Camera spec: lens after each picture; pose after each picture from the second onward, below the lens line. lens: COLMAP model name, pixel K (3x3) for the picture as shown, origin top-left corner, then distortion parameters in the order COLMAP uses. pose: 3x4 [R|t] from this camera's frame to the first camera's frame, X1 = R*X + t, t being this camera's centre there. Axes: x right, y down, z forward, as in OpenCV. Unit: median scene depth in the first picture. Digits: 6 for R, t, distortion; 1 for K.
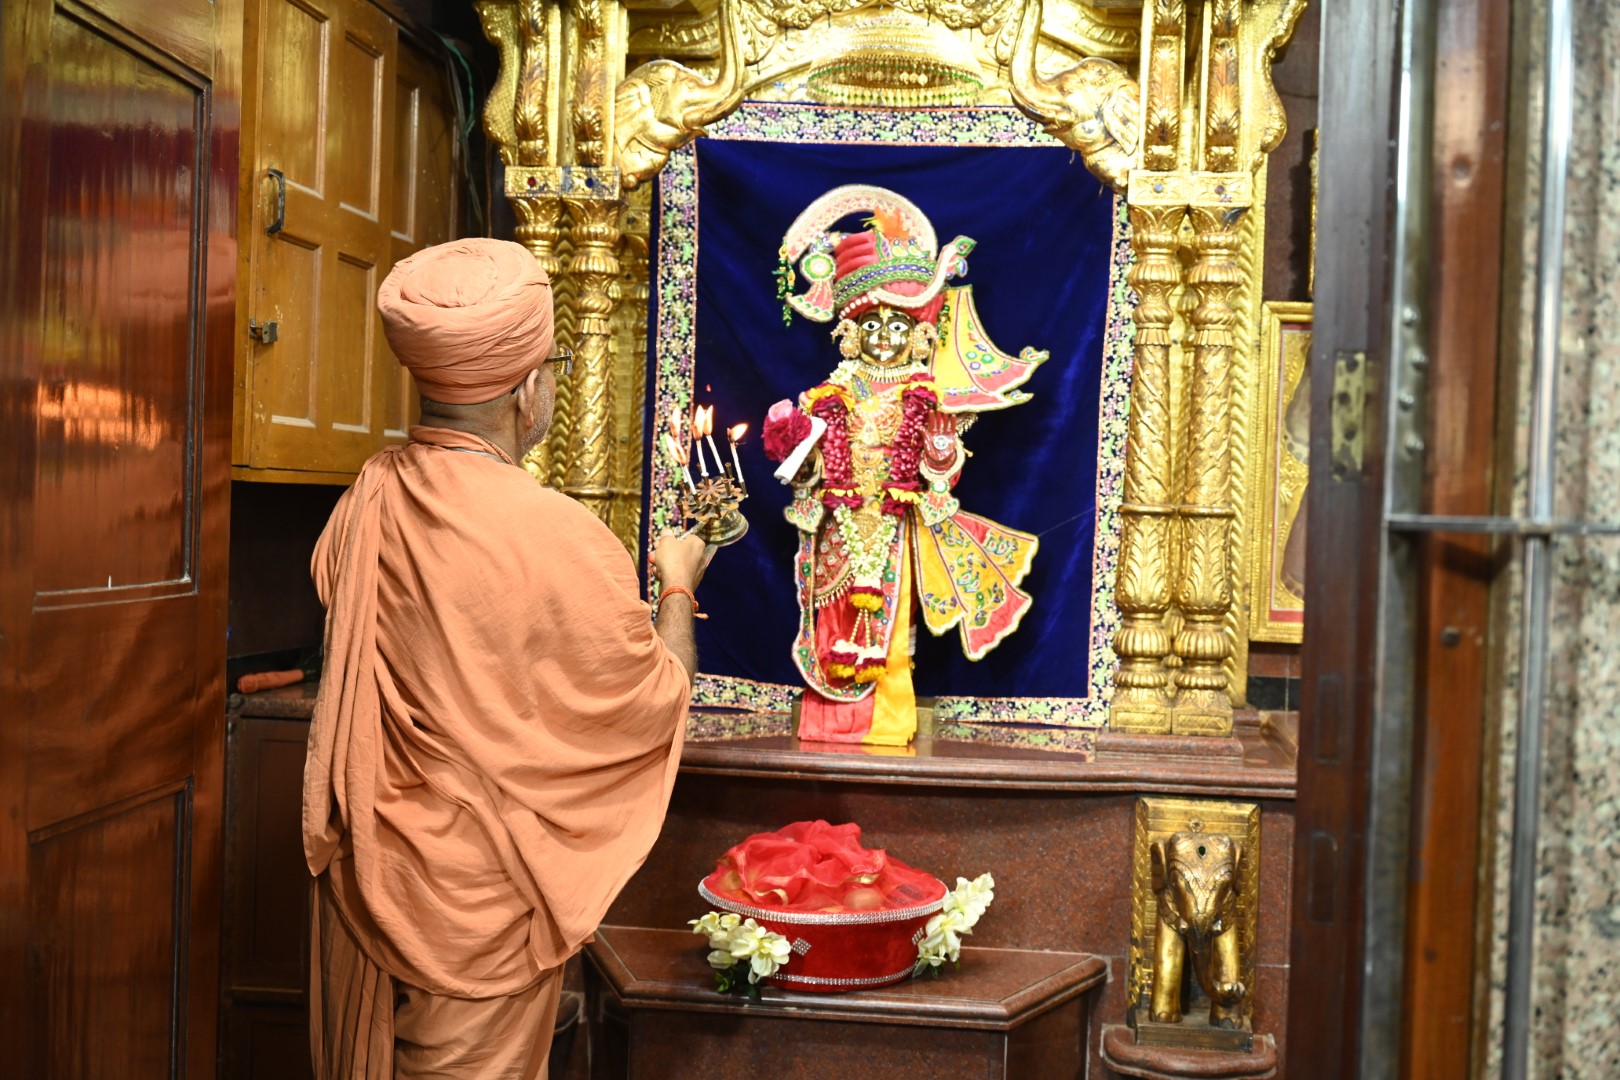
lens RADIAL K [[2040.5, 0, 808.8], [0, 2040.5, 534.7], [0, 0, 1]] dist [-0.055055, 0.000000]
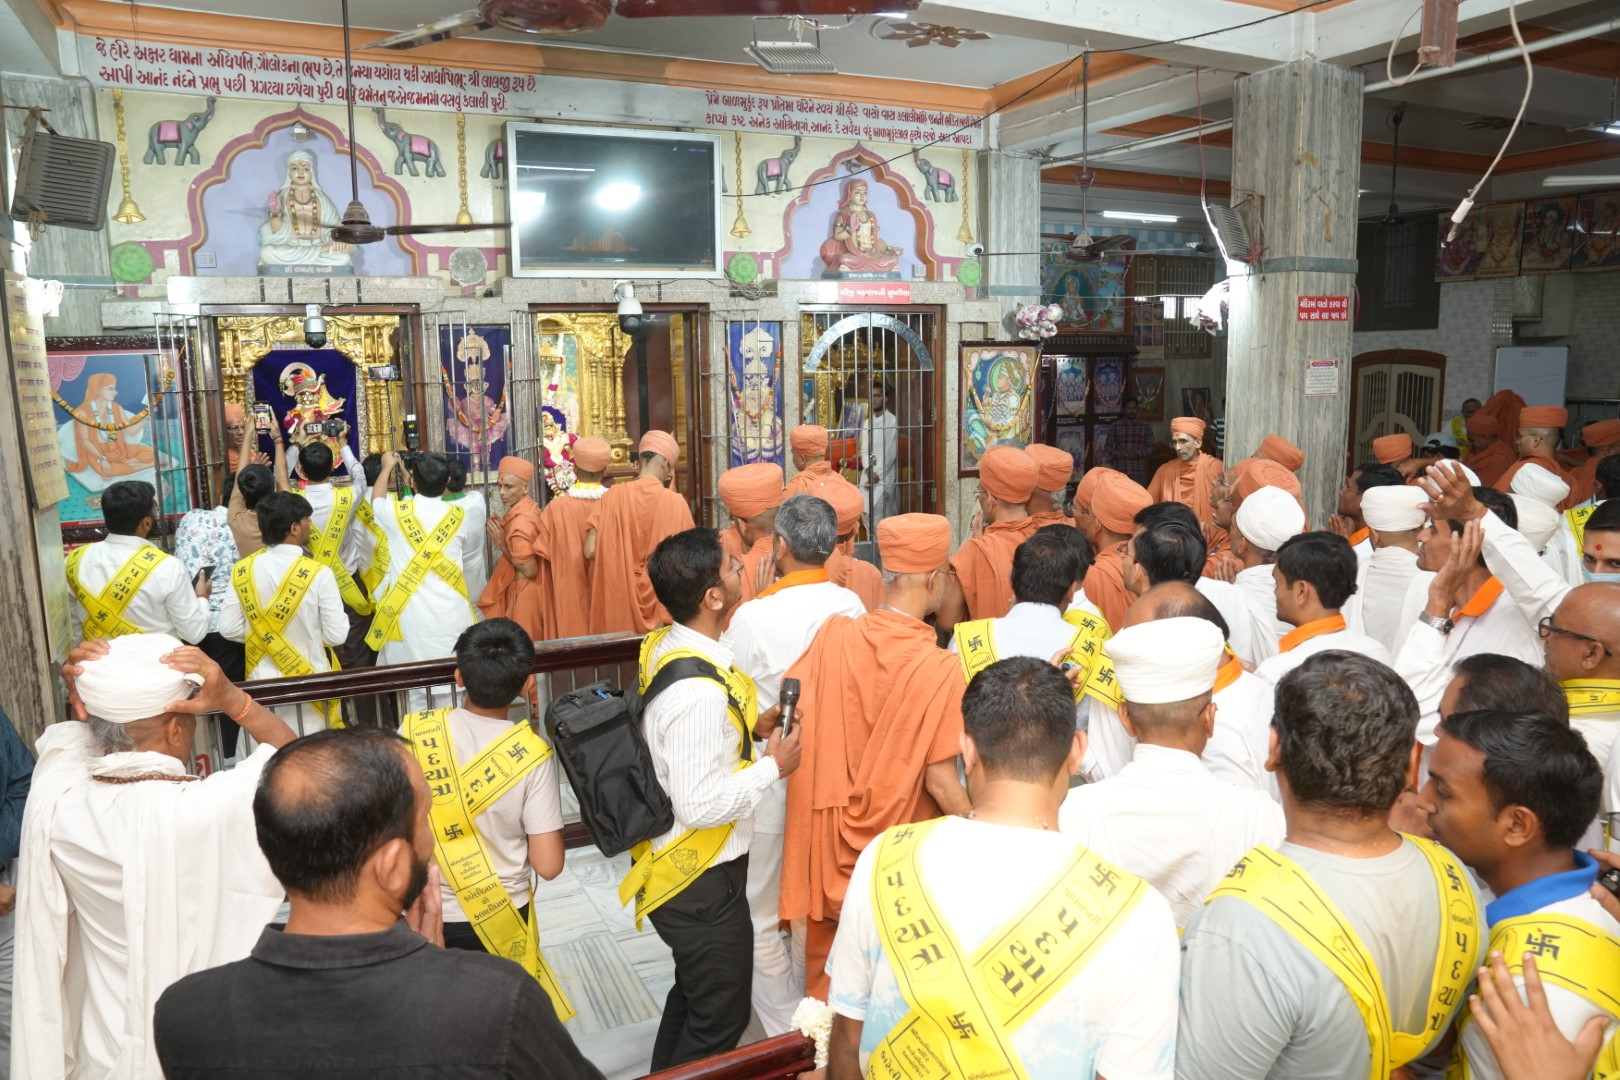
lens RADIAL K [[1186.2, 0, 799.1], [0, 1186.2, 541.8], [0, 0, 1]] dist [-0.100172, 0.082427]
pose [[0.847860, -0.132172, 0.513482, -0.418705], [0.055918, 0.985321, 0.161293, -0.144602], [-0.527264, -0.108041, 0.842805, -1.821381]]
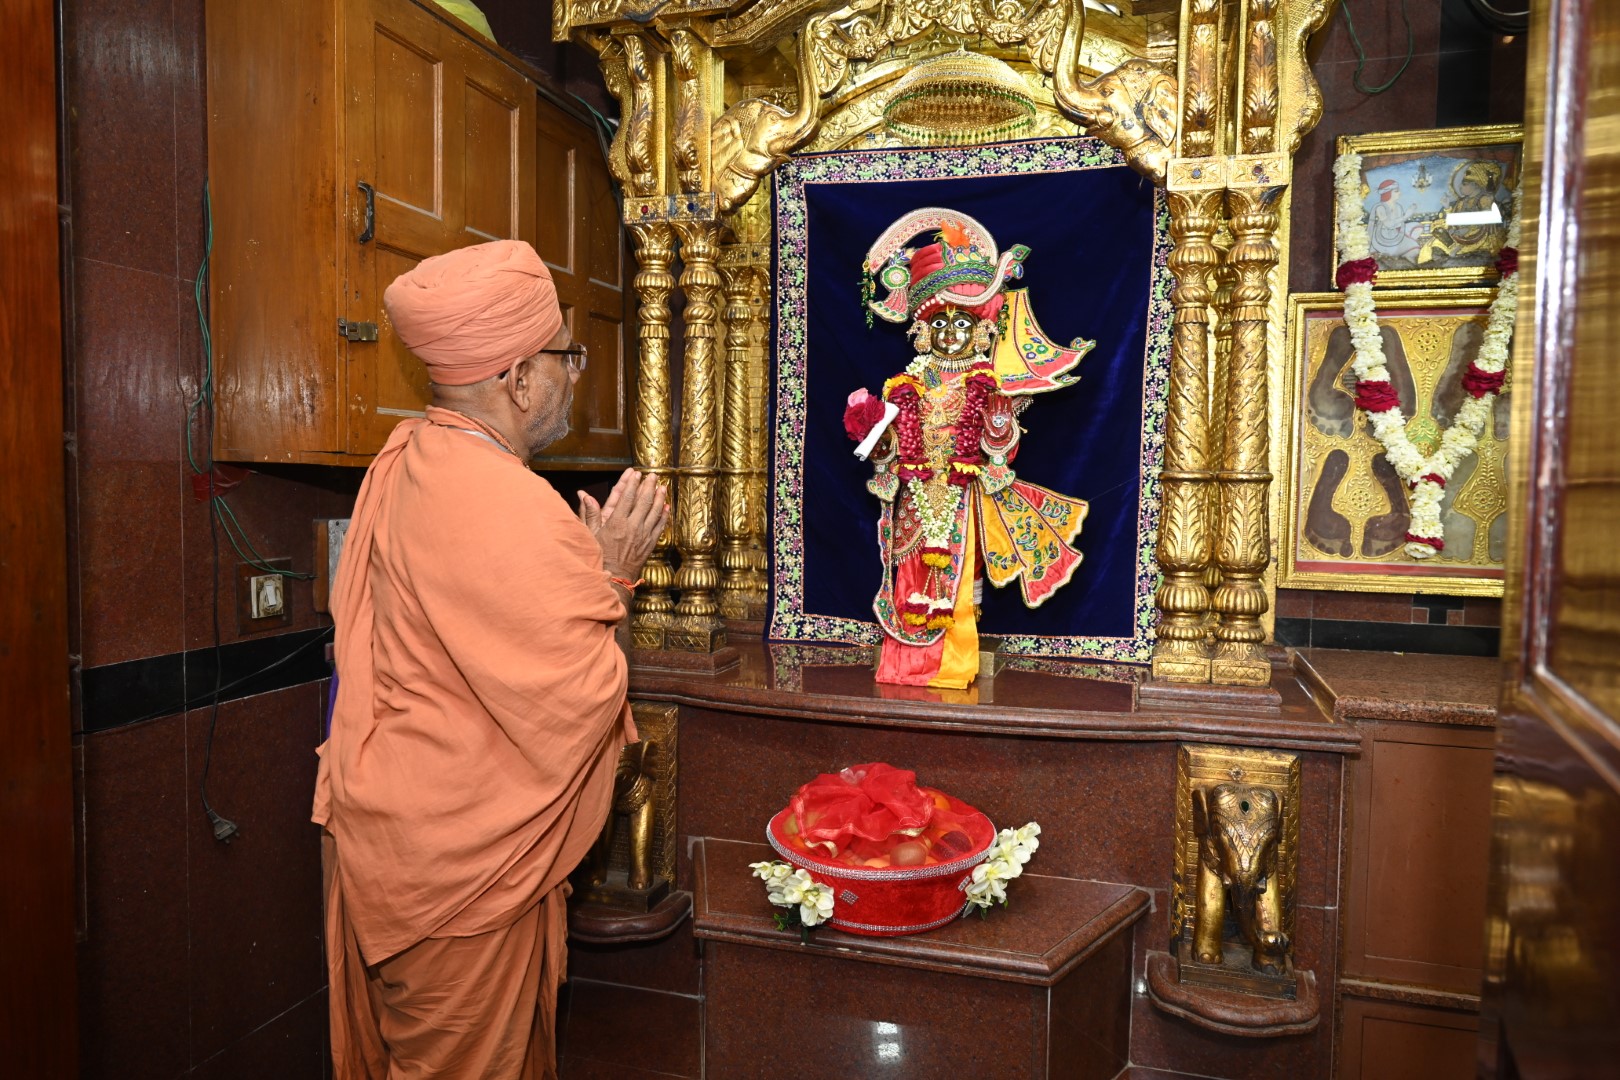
lens RADIAL K [[1093.2, 0, 809.3], [0, 1093.2, 538.1], [0, 0, 1]] dist [-0.021062, 0.008092]
pose [[0.986857, -0.011116, -0.161215, 0.058466], [0.017083, 0.999217, 0.035674, -0.003353], [0.160692, -0.037959, 0.986274, 0.377320]]
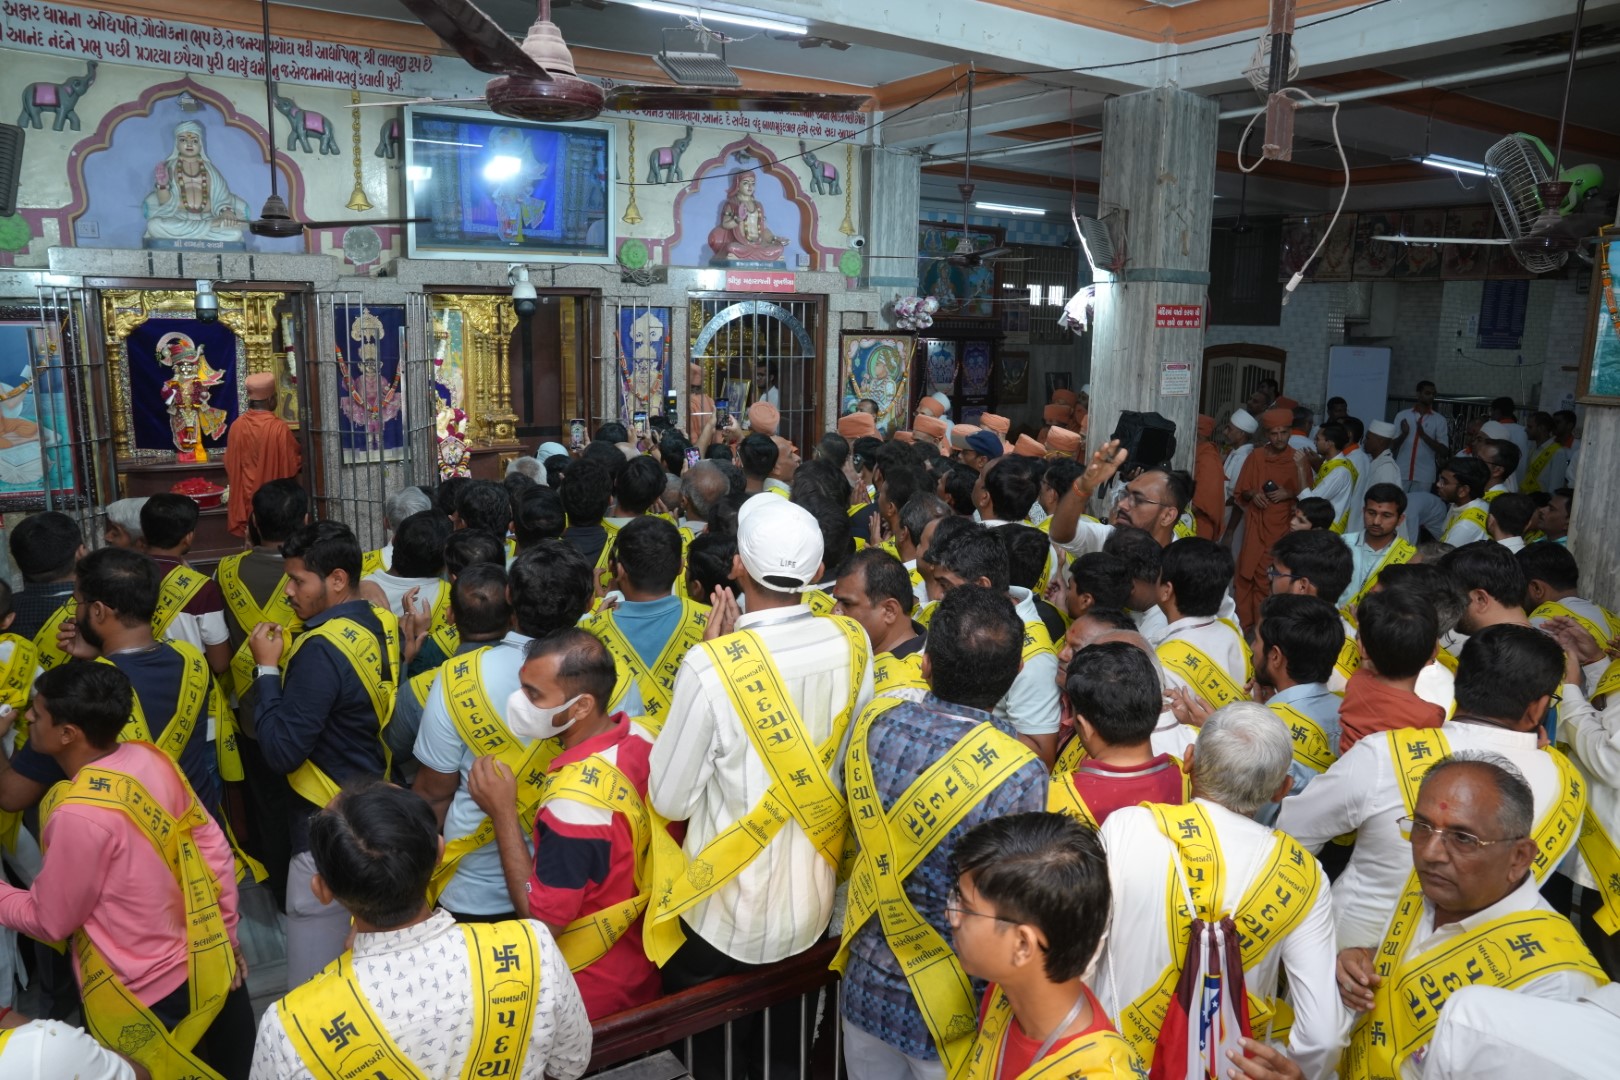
lens RADIAL K [[1186.2, 0, 809.6], [0, 1186.2, 546.9], [0, 0, 1]] dist [-0.100172, 0.082427]
pose [[0.779481, -0.141373, 0.610265, -0.510853], [0.021782, 0.979729, 0.199141, -0.195889], [-0.626048, -0.141934, 0.766759, -1.877477]]
